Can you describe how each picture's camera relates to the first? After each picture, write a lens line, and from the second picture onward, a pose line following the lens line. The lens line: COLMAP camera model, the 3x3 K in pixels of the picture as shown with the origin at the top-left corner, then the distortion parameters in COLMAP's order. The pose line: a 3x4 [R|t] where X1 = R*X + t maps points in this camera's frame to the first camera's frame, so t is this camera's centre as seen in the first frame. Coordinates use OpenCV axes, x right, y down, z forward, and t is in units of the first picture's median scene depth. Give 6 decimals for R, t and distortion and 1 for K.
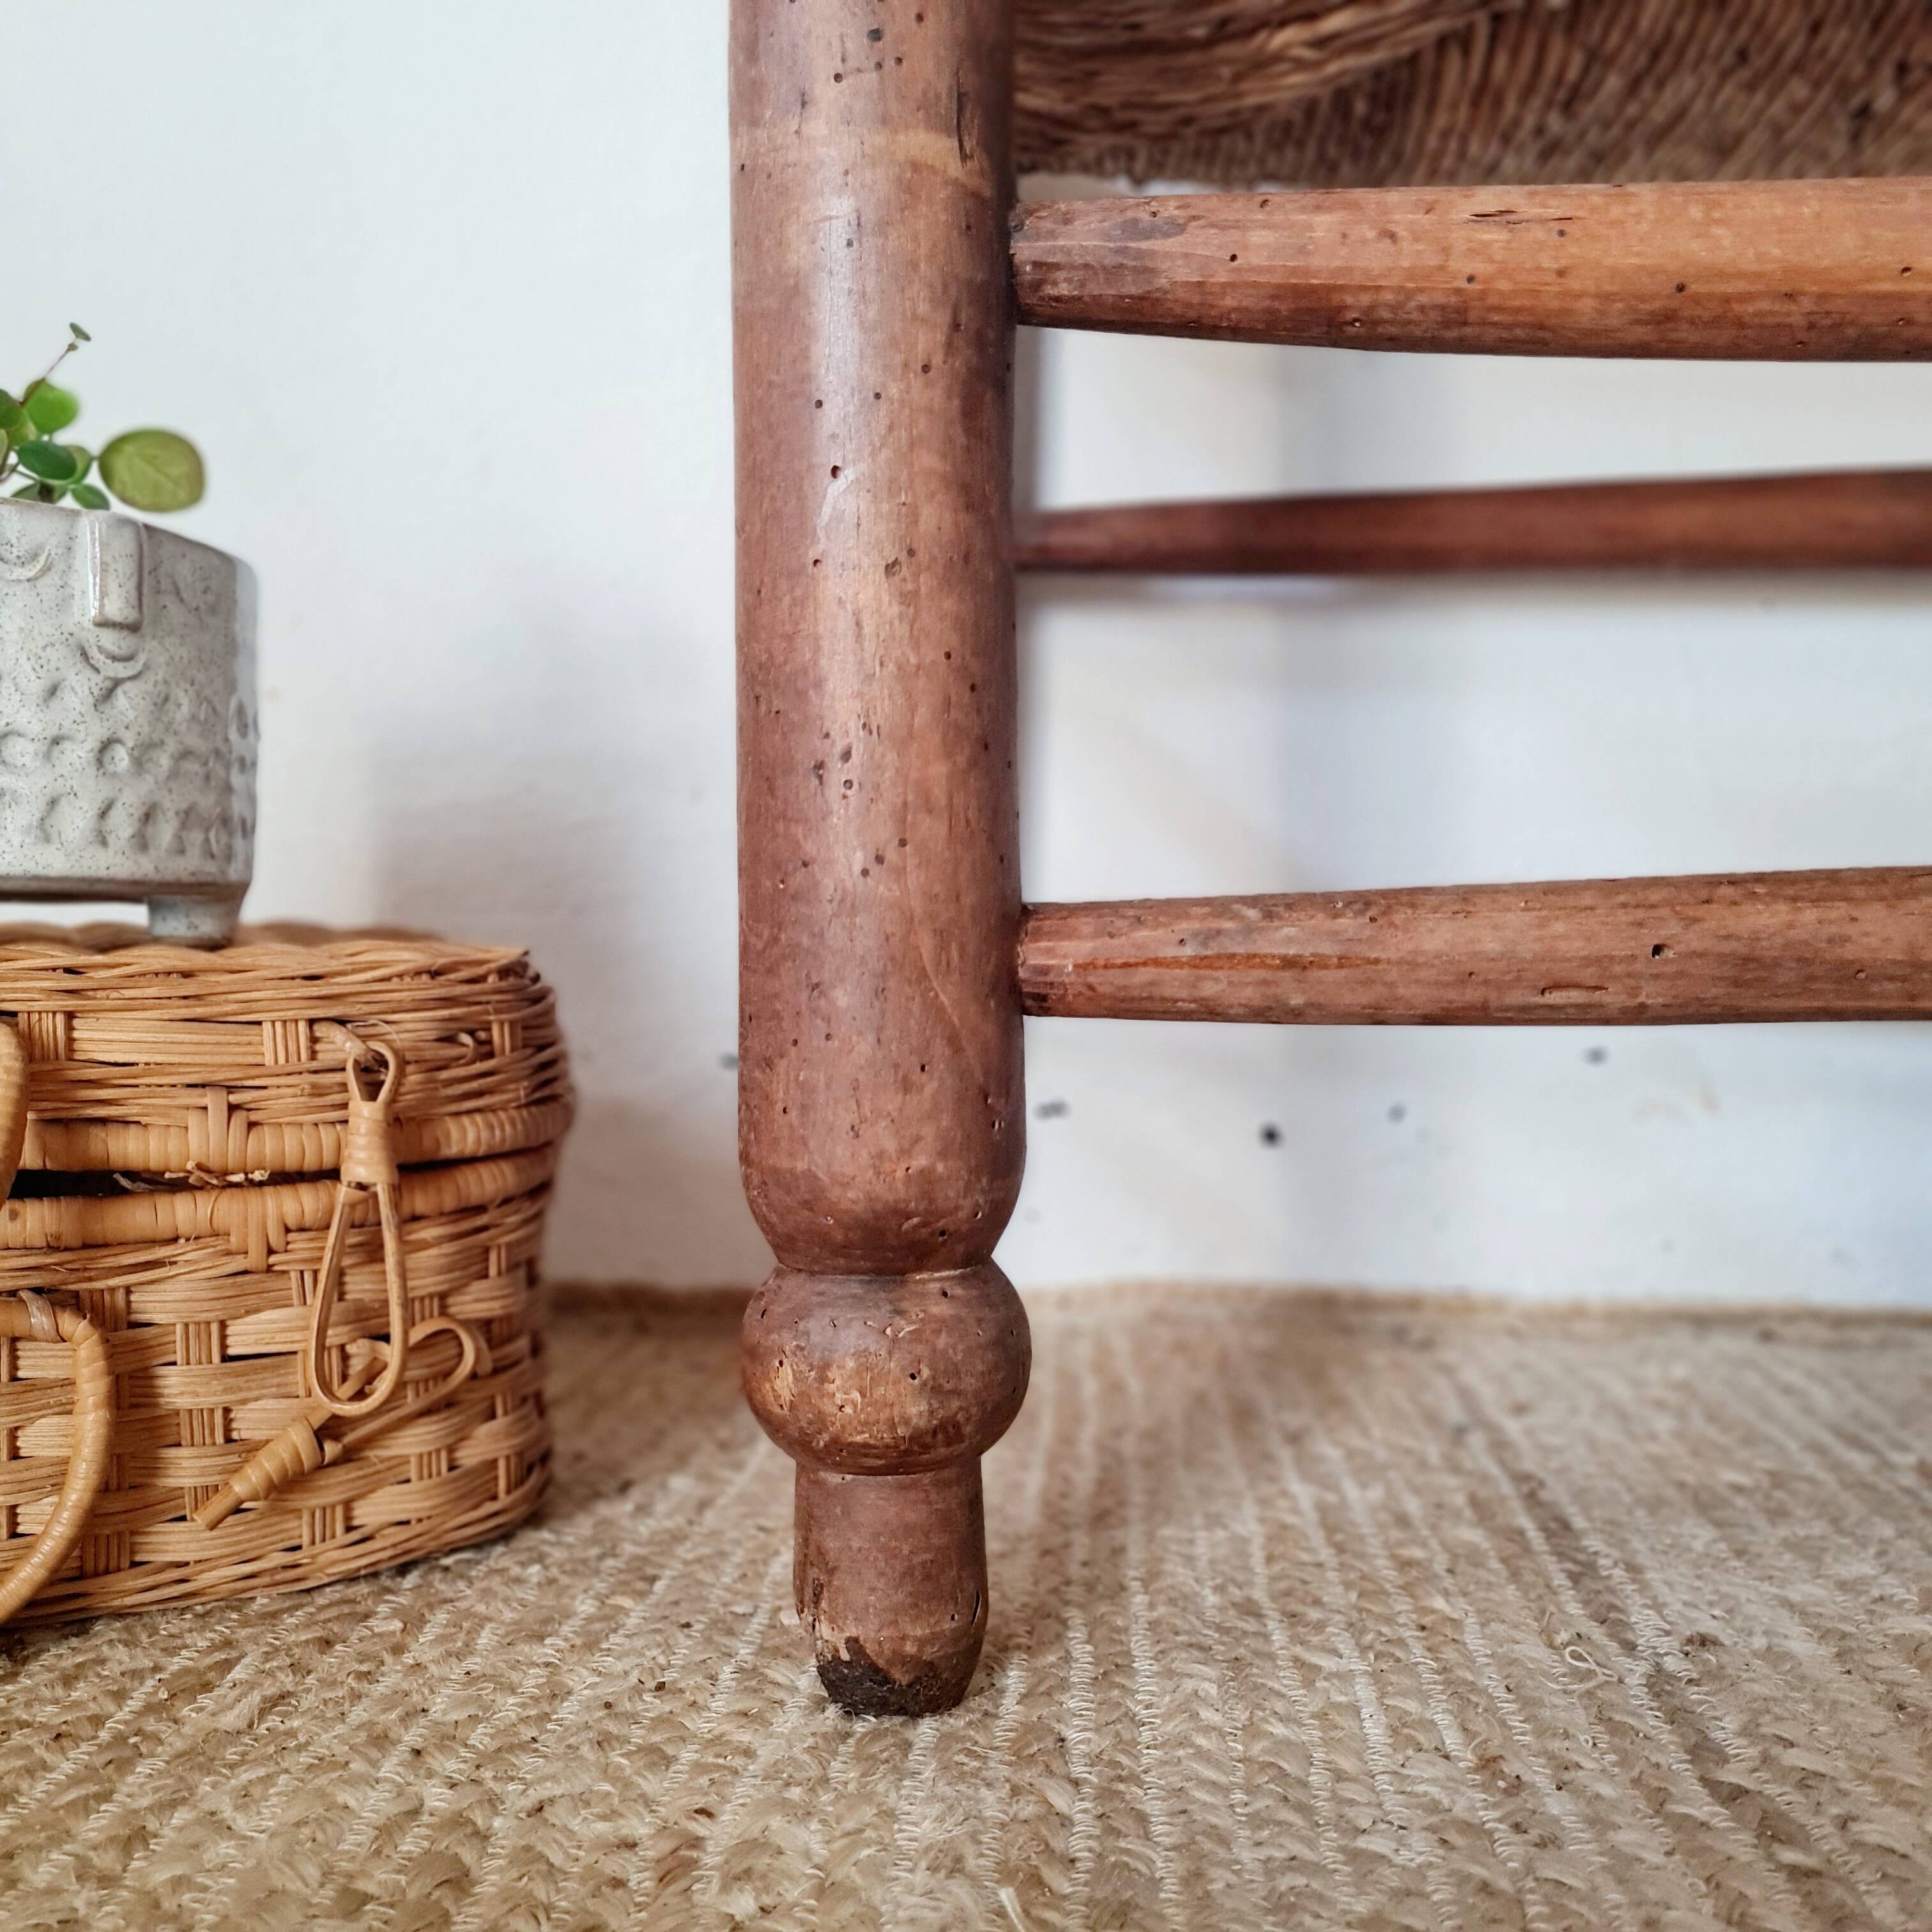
lens RADIAL K [[1921.2, 0, 970.3], [0, 1921.2, 943.1], [0, 0, 1]] dist [0.034888, -0.010288]
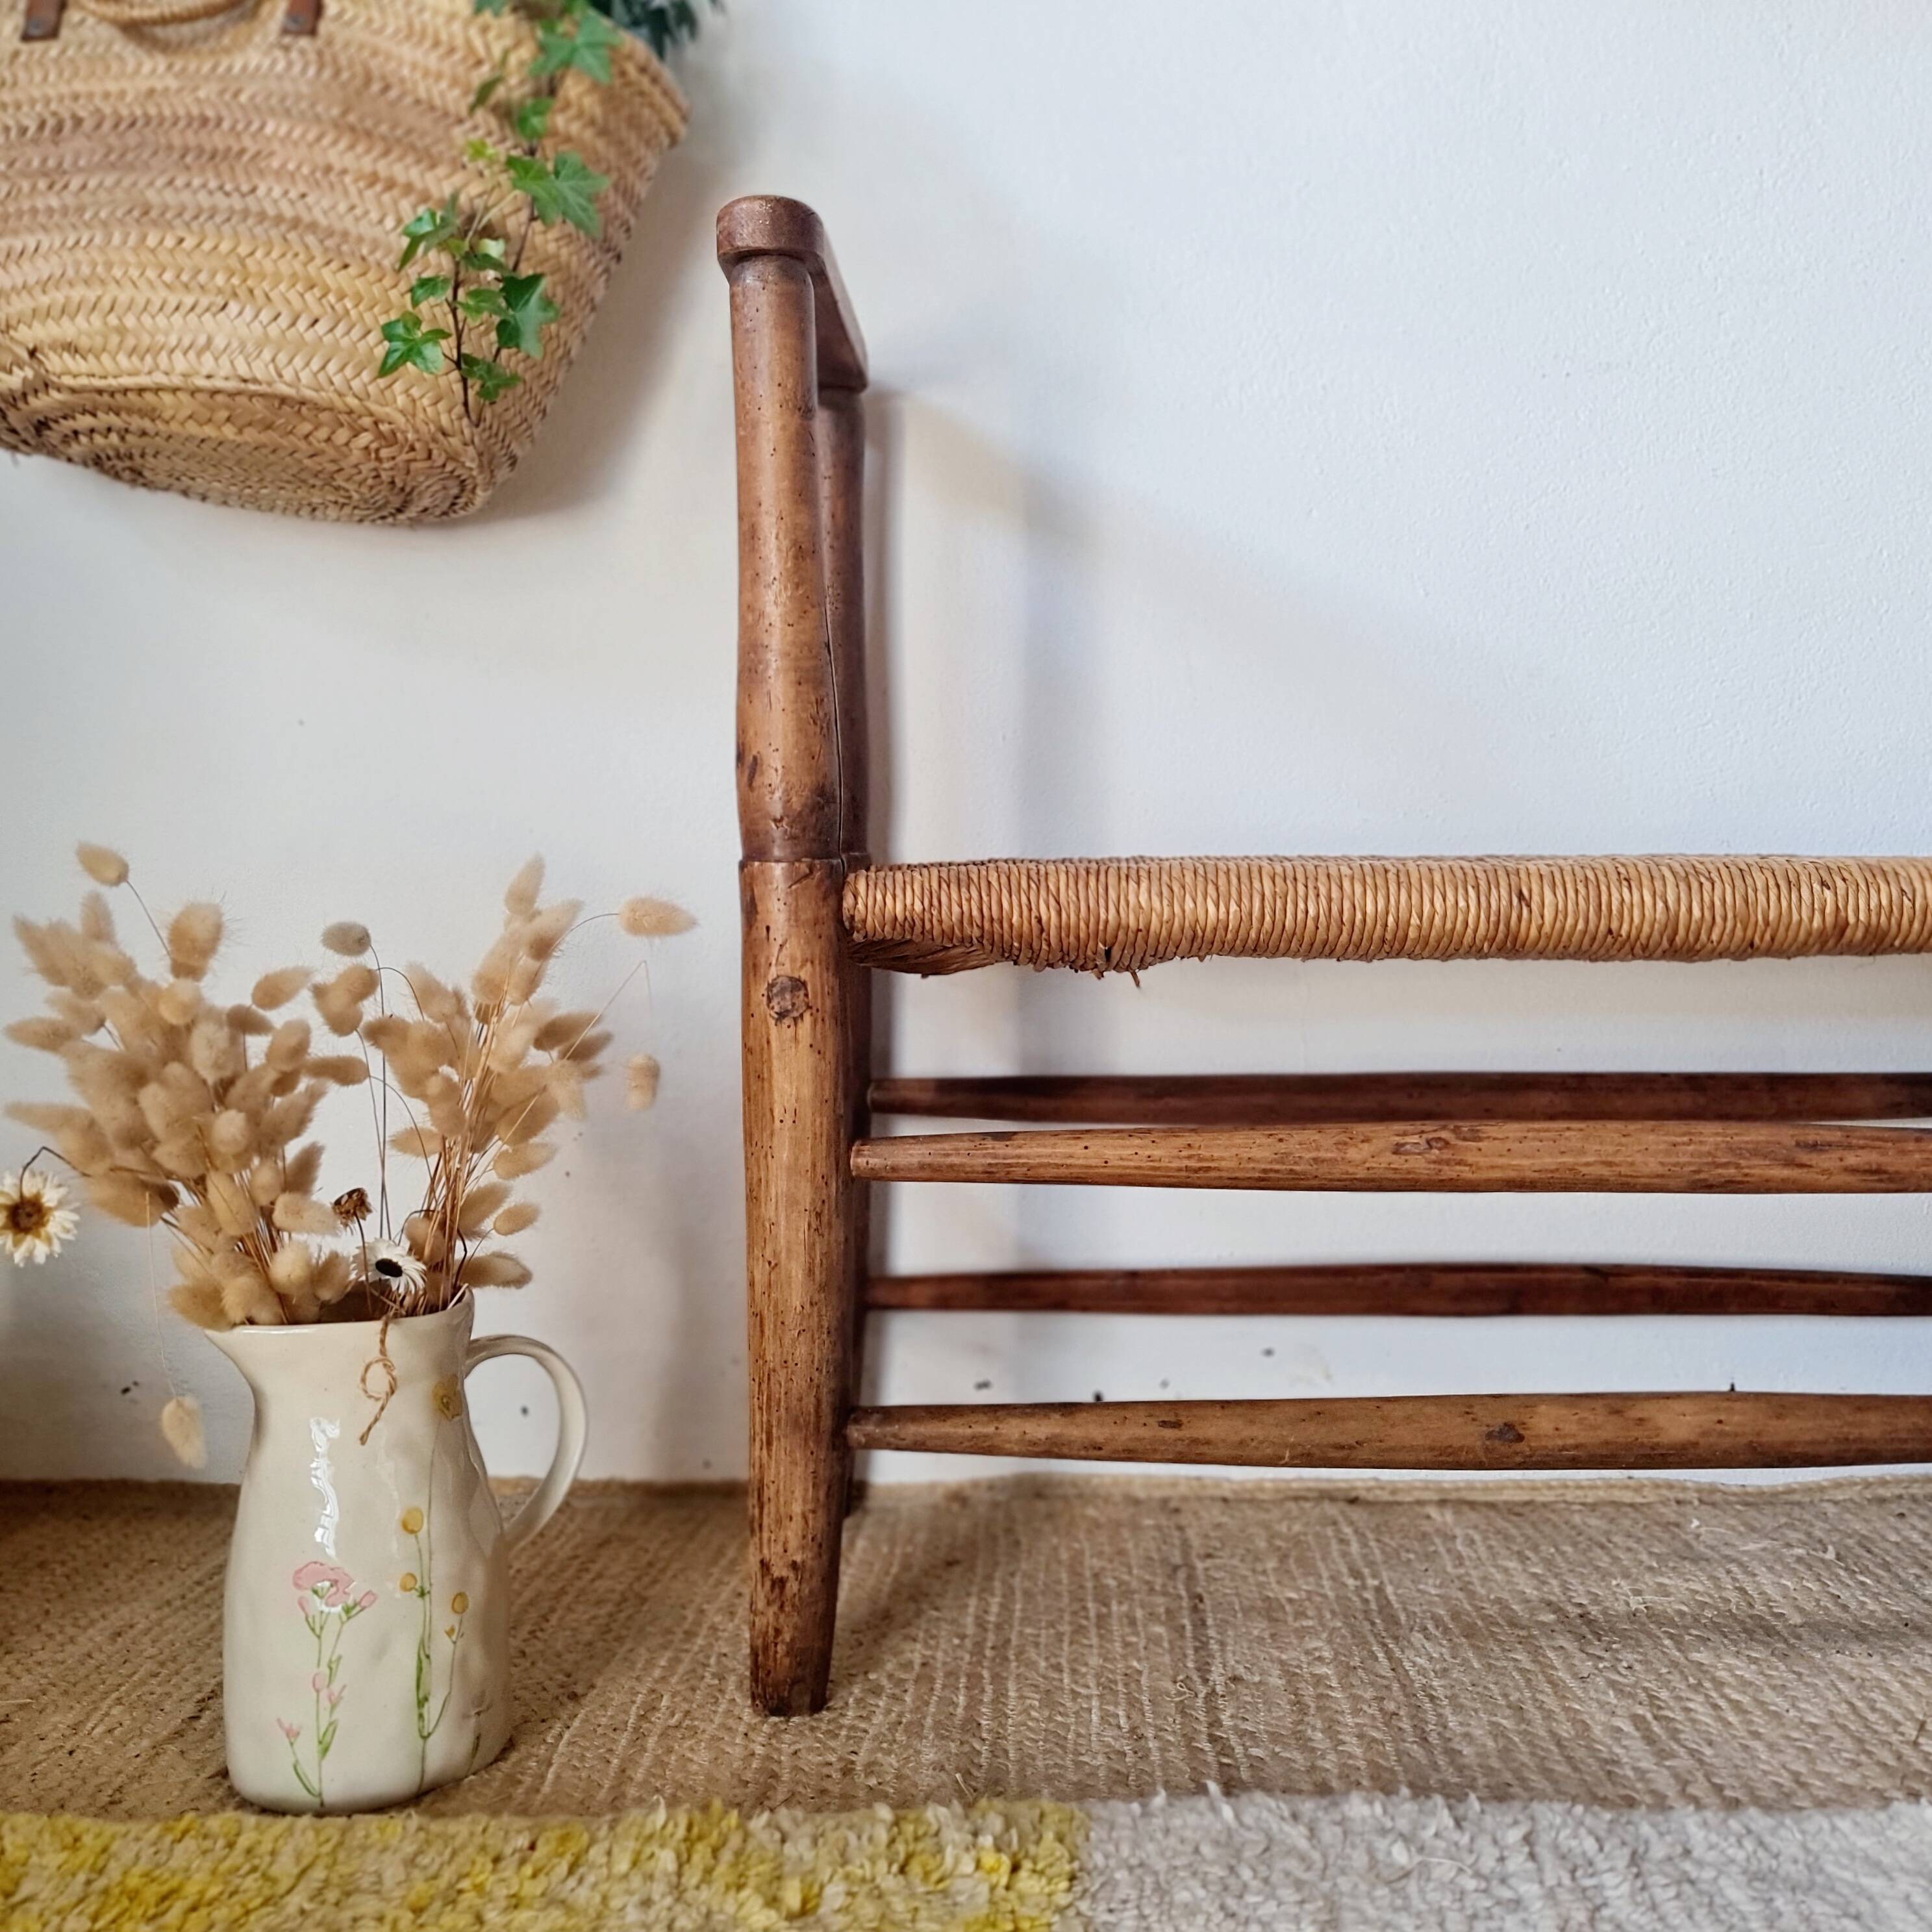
lens RADIAL K [[1921.7, 0, 959.0], [0, 1921.7, 956.6], [0, 0, 1]] dist [0.061705, -0.040649]
pose [[0.999786, -0.014244, 0.014996, -0.005886], [0.013842, 0.999550, 0.026596, -0.668701], [-0.015368, -0.026383, 0.999534, -1.533580]]
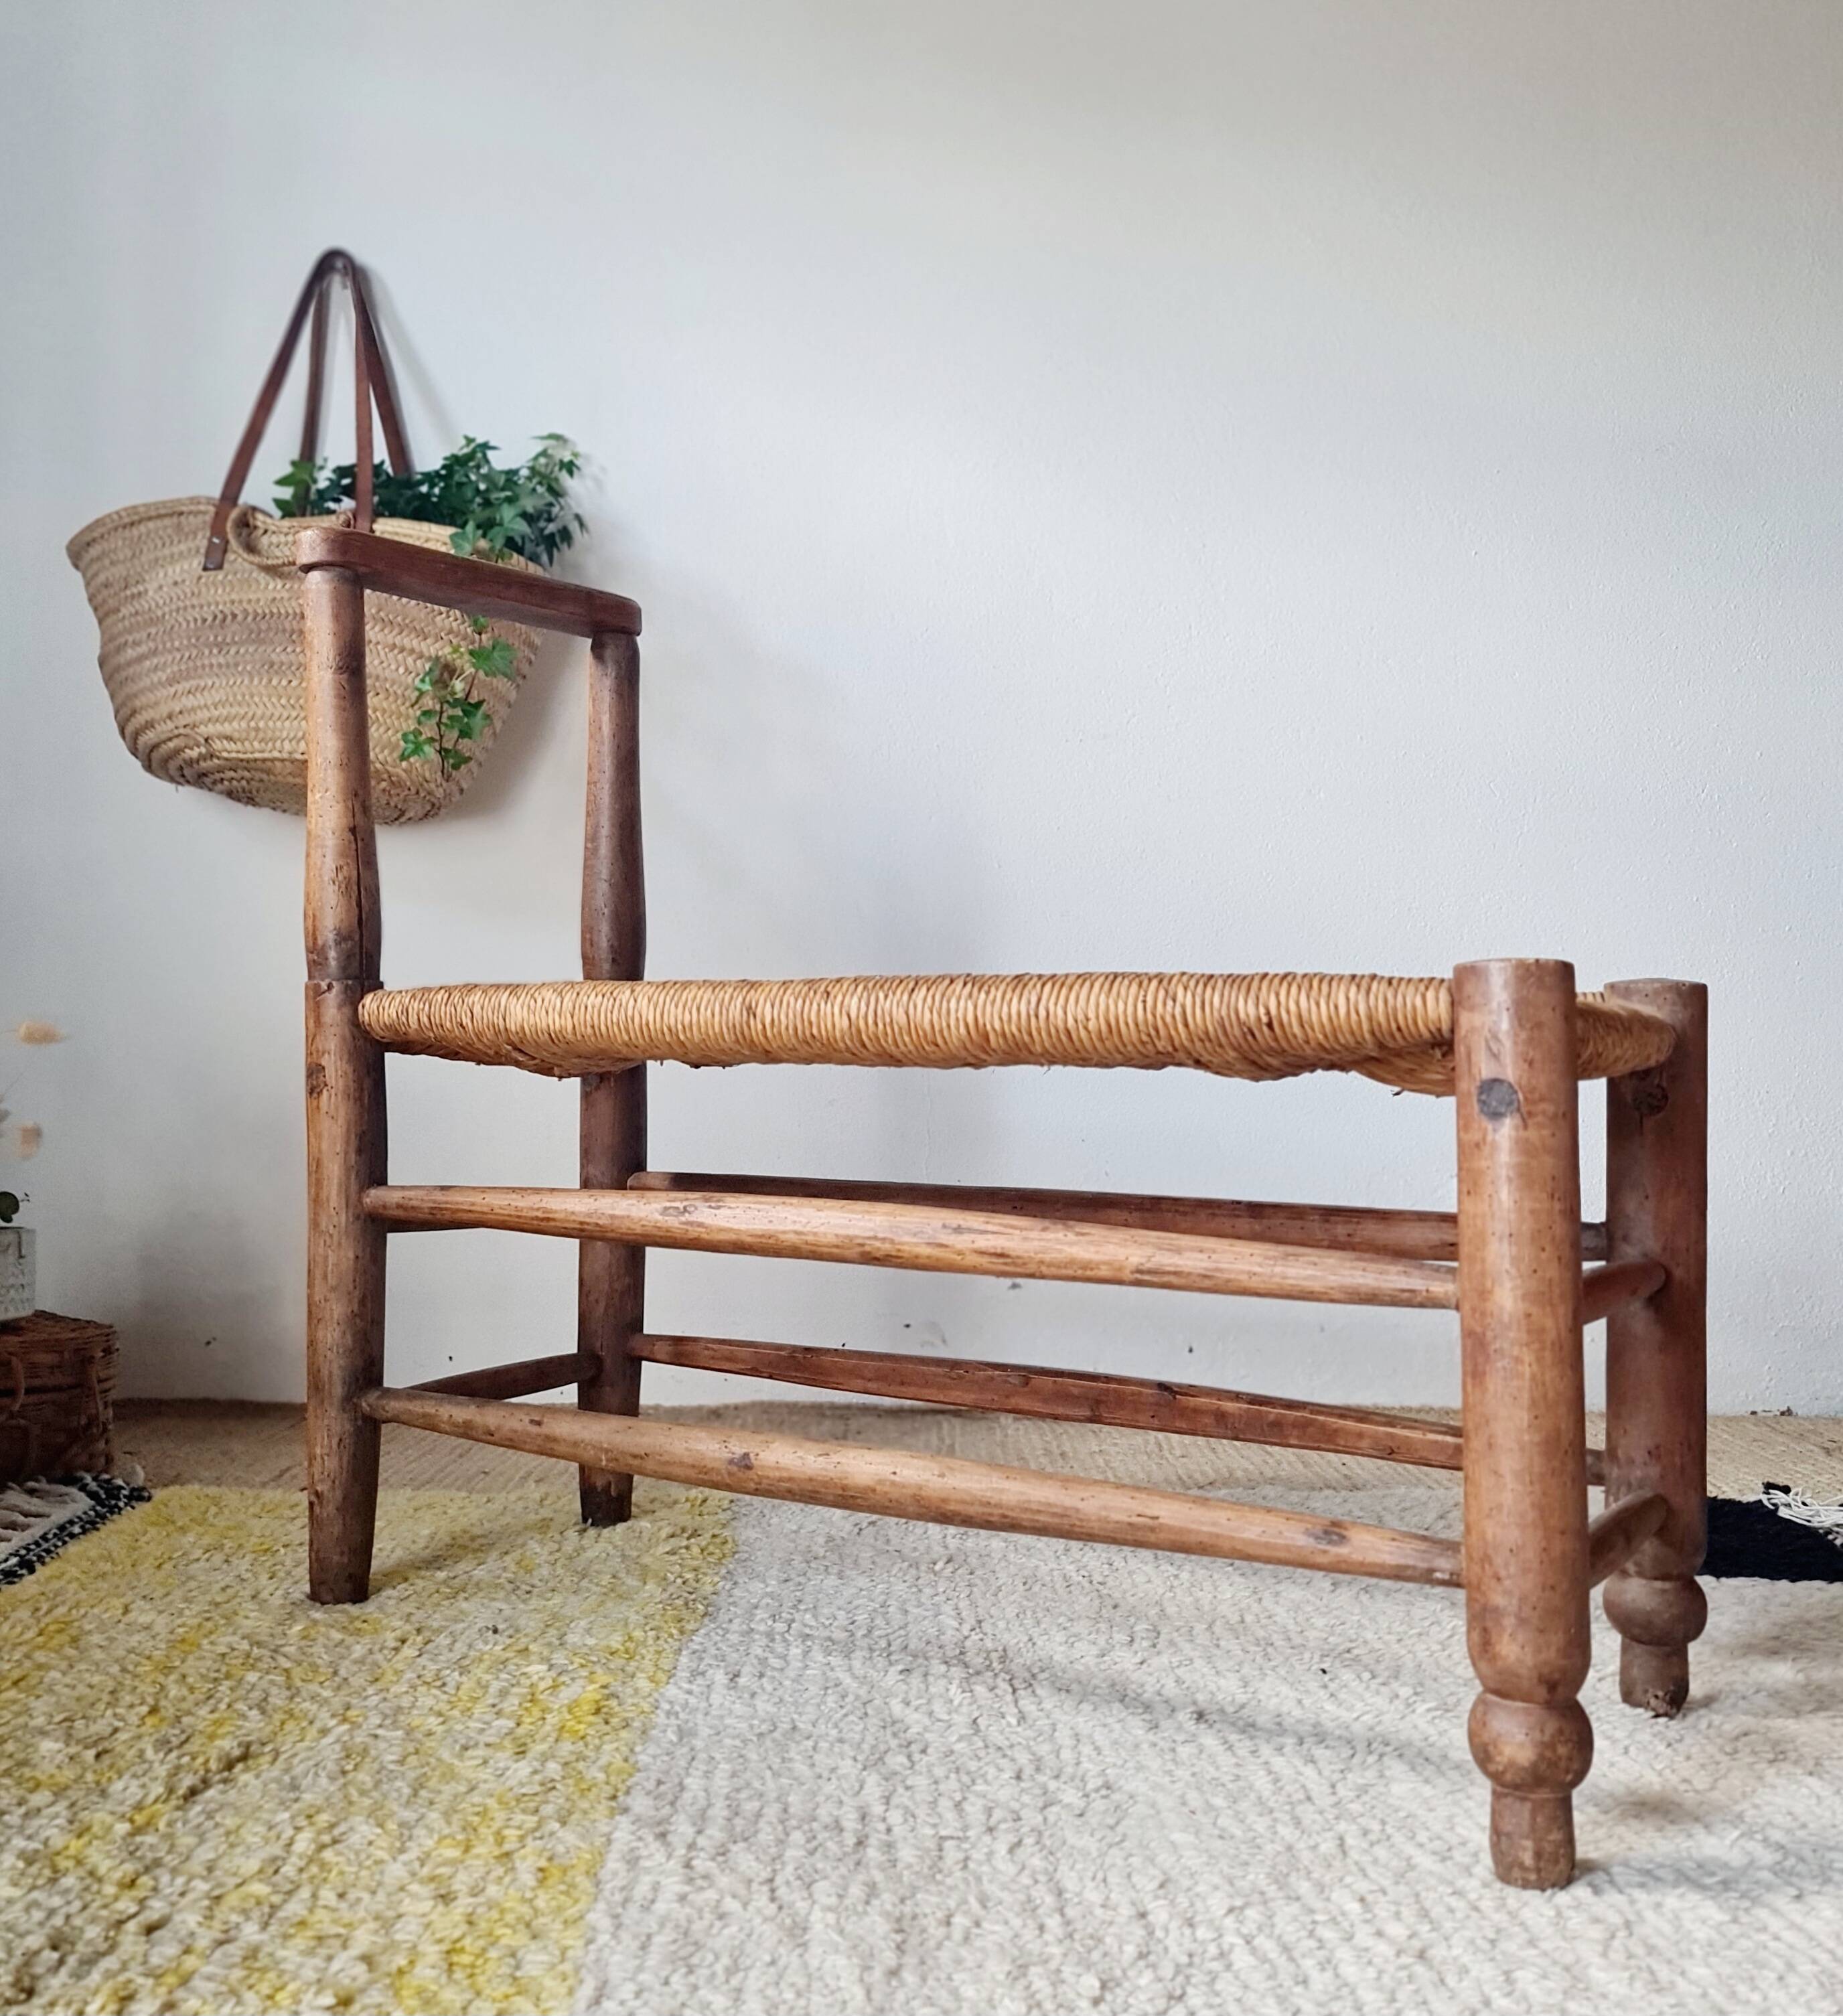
lens RADIAL K [[2005.4, 0, 838.1], [0, 2005.4, 1003.2], [0, 0, 1]] dist [0.055012, 0.001140]
pose [[0.999921, -0.005855, 0.011115, 0.312038], [0.006486, 0.998320, -0.057578, -0.473684], [-0.010760, 0.057646, 0.998279, -3.895280]]
